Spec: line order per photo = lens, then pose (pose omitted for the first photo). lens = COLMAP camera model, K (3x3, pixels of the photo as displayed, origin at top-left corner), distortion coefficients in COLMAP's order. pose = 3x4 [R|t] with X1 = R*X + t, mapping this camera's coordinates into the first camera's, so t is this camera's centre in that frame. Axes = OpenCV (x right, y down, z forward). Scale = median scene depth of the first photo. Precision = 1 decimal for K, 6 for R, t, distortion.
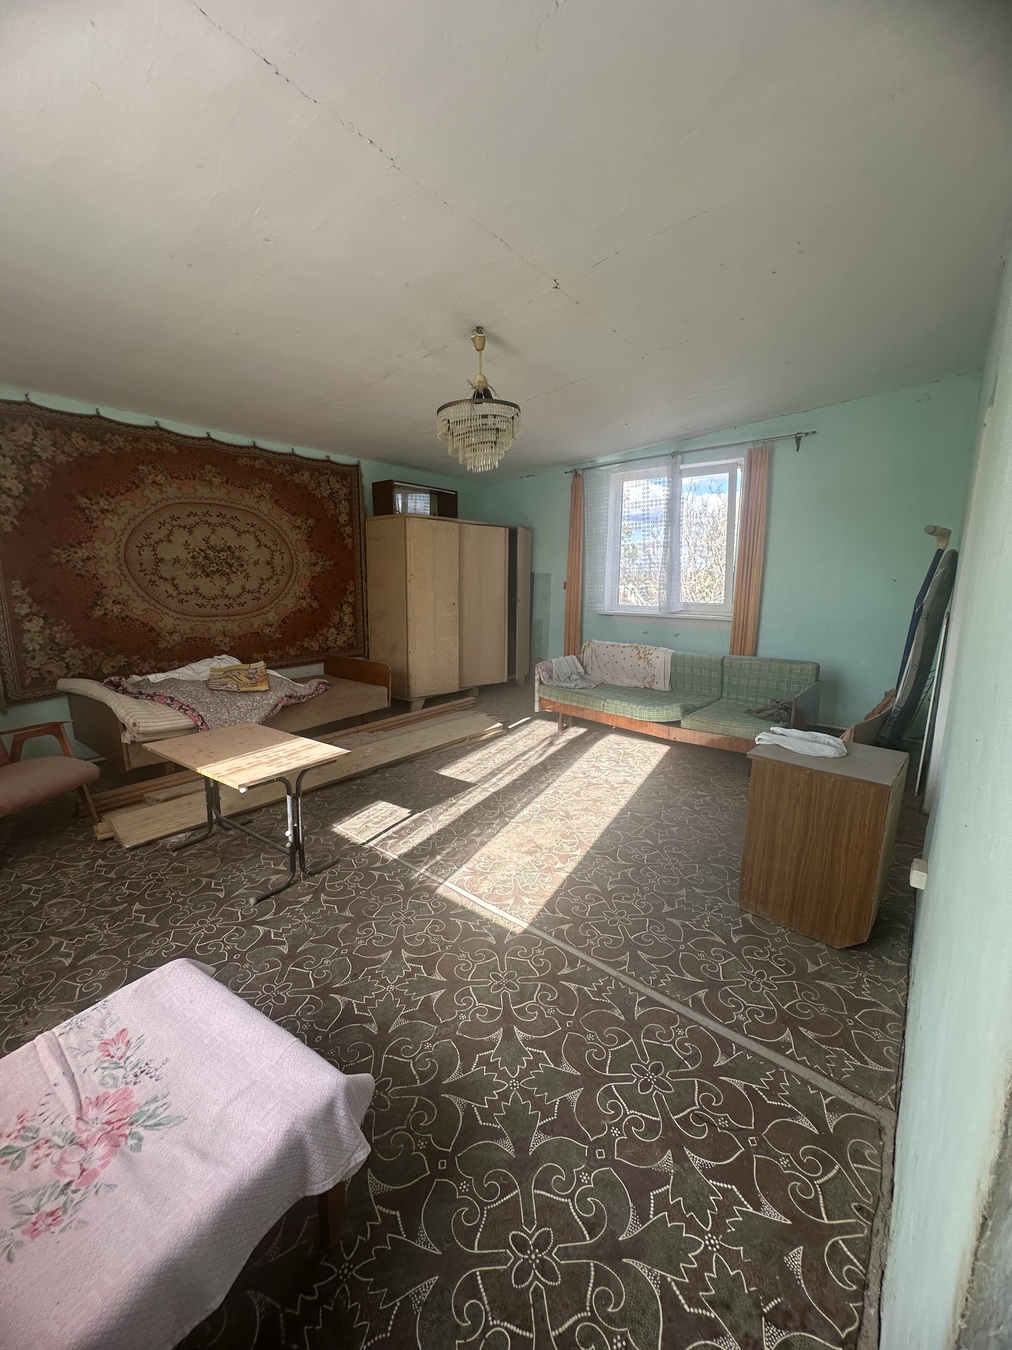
lens RADIAL K [[538.9, 0, 502.2], [0, 538.9, 670.8], [0, 0, 1]] dist [-0.001567, -0.000110]
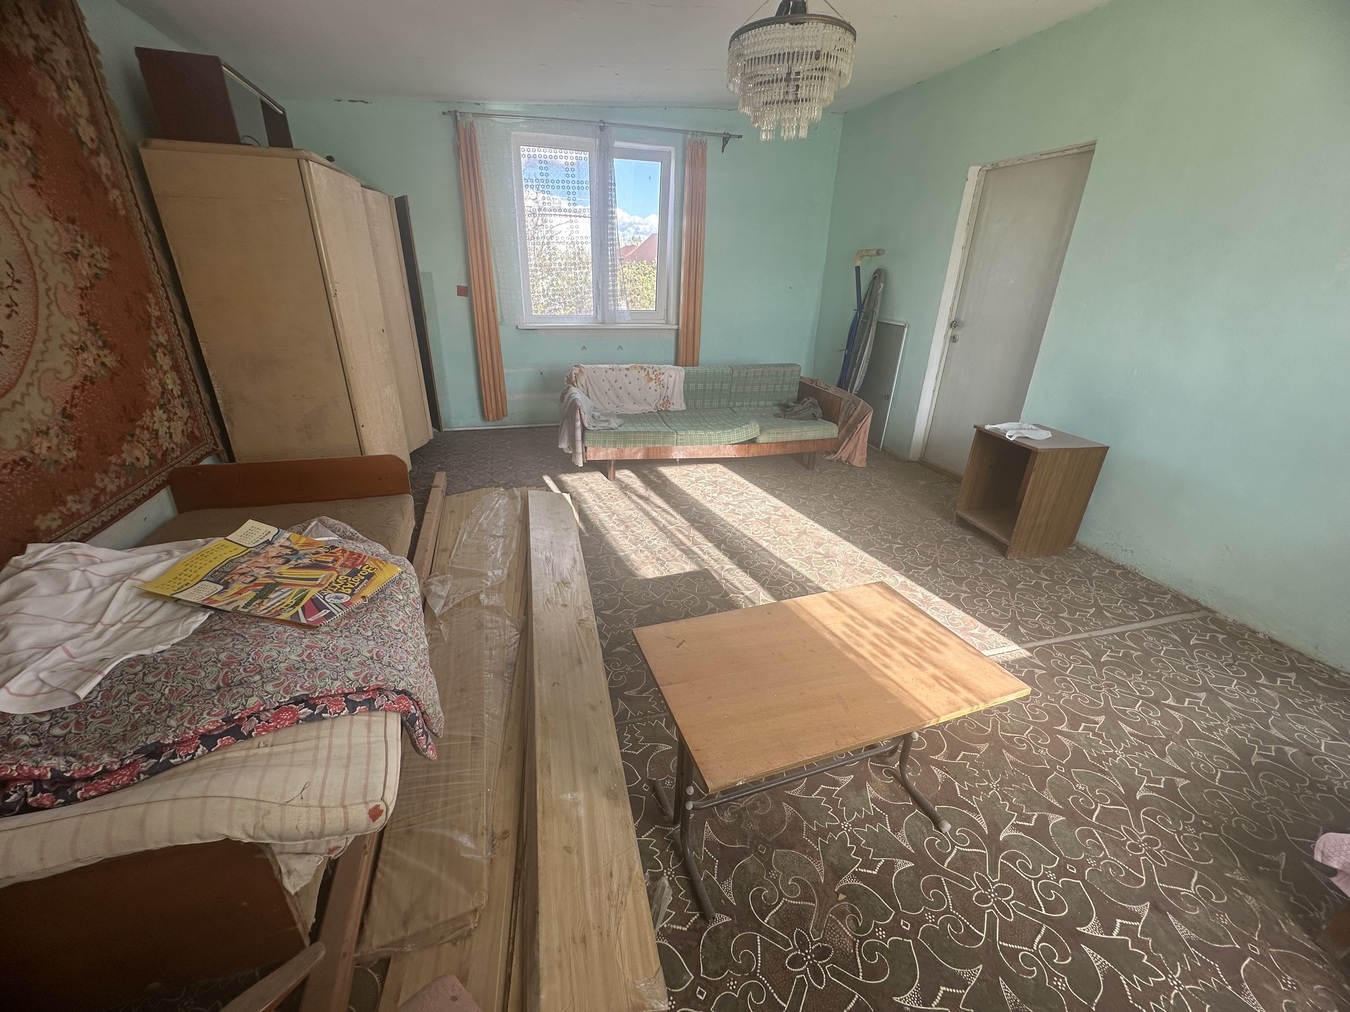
lens RADIAL K [[538.9, 0, 679.3], [0, 538.9, 502.9], [0, 0, 1]] dist [-0.001567, -0.000110]
pose [[0.562104, -0.317391, 0.763743, -0.545880], [0.116057, 0.944568, 0.307121, -0.114617], [-0.818884, -0.083996, 0.567780, 0.476408]]
